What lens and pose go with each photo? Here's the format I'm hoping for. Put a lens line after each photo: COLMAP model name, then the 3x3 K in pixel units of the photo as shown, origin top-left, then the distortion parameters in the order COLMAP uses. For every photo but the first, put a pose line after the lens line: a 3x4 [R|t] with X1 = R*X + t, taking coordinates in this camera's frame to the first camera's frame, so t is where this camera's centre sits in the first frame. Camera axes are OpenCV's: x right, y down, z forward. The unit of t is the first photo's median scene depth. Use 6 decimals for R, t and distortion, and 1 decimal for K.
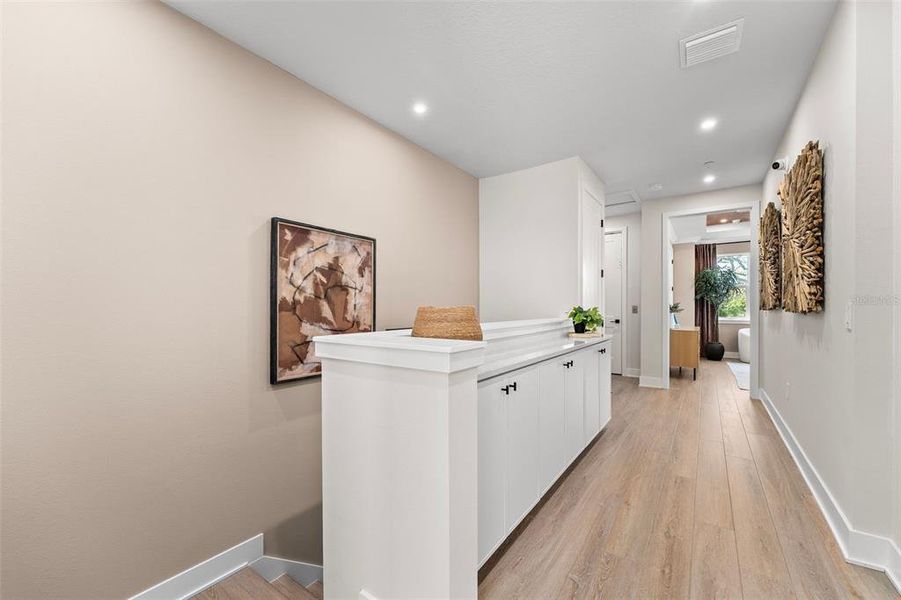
lens RADIAL K [[362.0, 0, 450.6], [0, 362.0, 303.8], [0, 0, 1]] dist [0.000601, 0.000076]
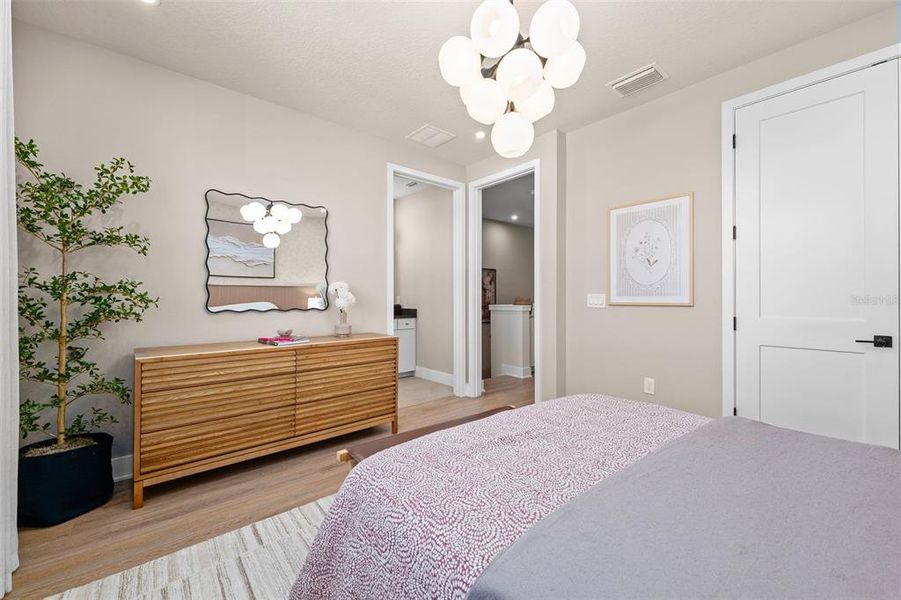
lens RADIAL K [[362.0, 0, 451.0], [0, 362.0, 298.0], [0, 0, 1]] dist [0.000601, 0.000076]
pose [[0.969865, -0.000155, -0.243643, 0.095260], [0.002361, 0.999959, 0.008763, -0.009026], [0.243631, -0.009074, 0.969825, -1.478972]]
